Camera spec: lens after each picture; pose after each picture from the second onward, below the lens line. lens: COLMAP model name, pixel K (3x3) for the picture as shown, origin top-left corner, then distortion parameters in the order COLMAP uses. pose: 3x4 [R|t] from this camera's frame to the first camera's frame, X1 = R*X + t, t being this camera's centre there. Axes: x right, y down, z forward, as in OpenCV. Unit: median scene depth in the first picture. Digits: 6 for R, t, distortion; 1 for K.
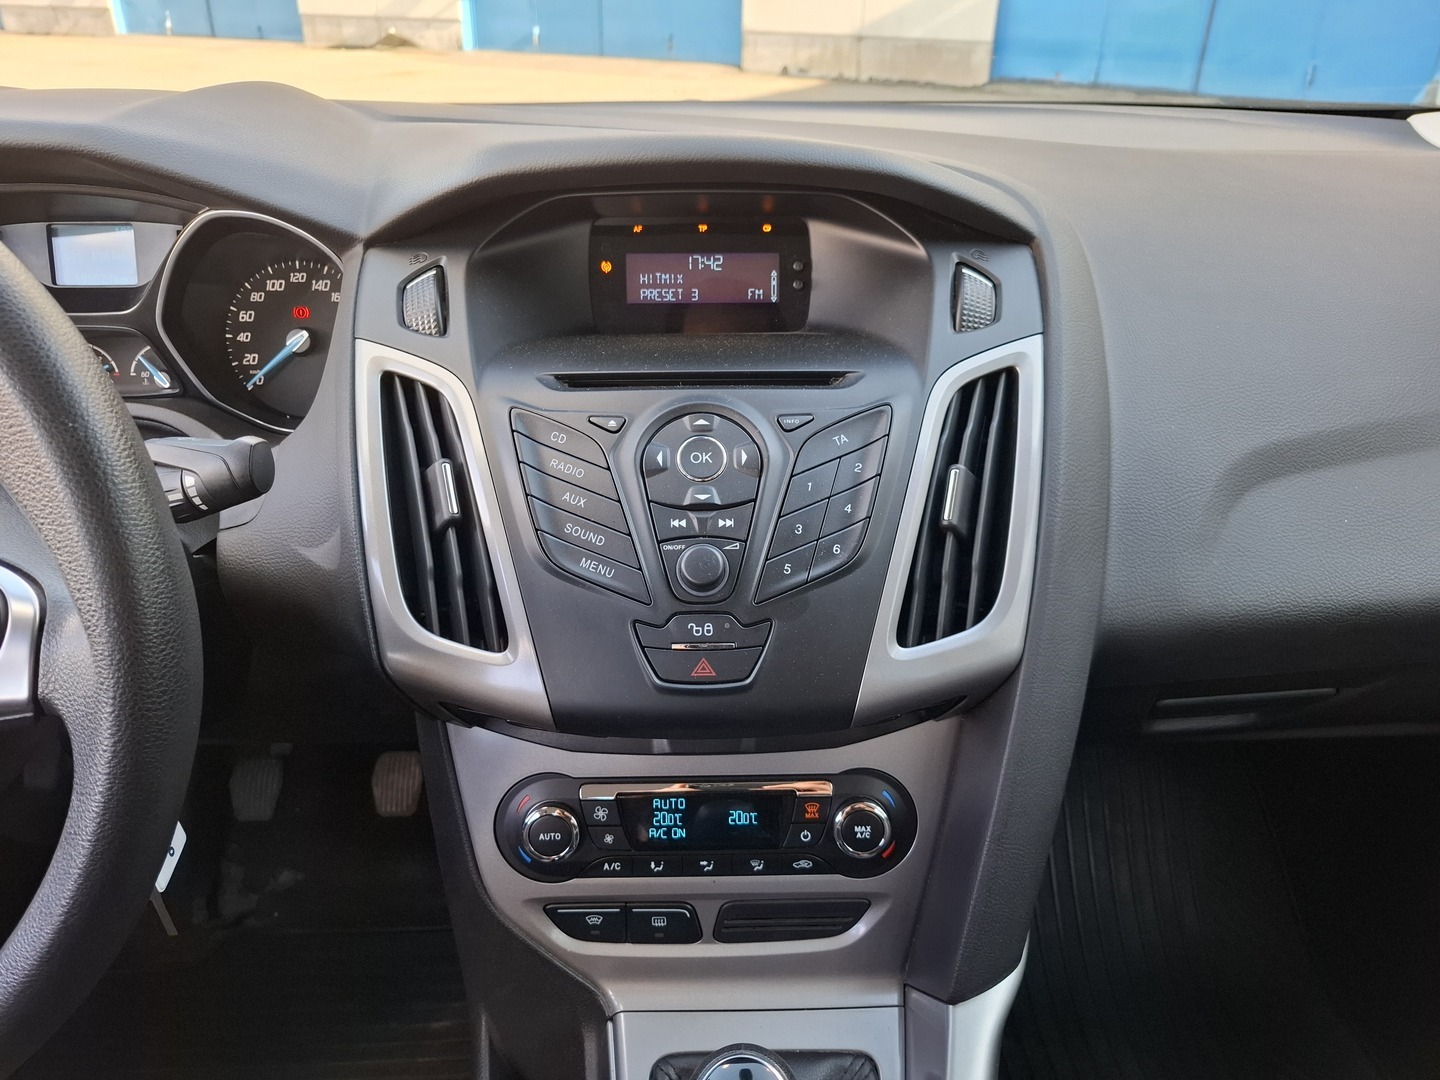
lens RADIAL K [[968.2, 0, 720.0], [0, 968.2, 540.0], [0, 0, 1]] dist [0.043139, -0.000715]
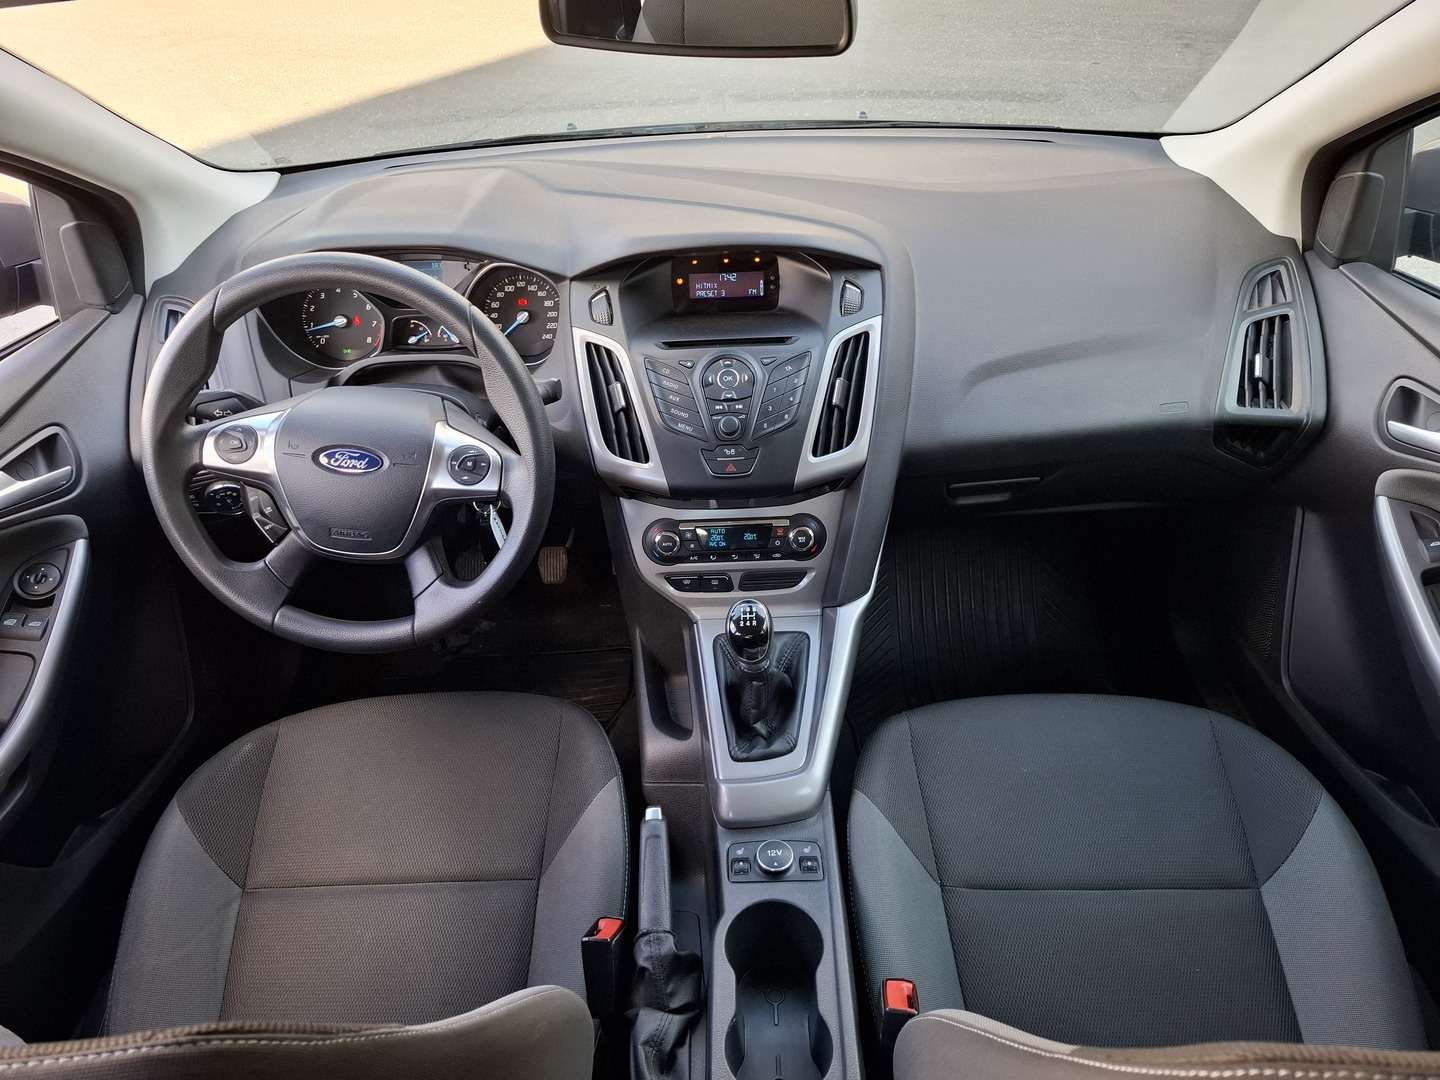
lens RADIAL K [[968.2, 0, 720.0], [0, 968.2, 540.0], [0, 0, 1]] dist [0.043139, -0.000715]
pose [[0.999145, -0.022161, -0.034905, 0.032084], [0.026515, 0.991204, 0.129662, -0.002186], [0.031724, -0.130476, 0.990944, -1.272008]]
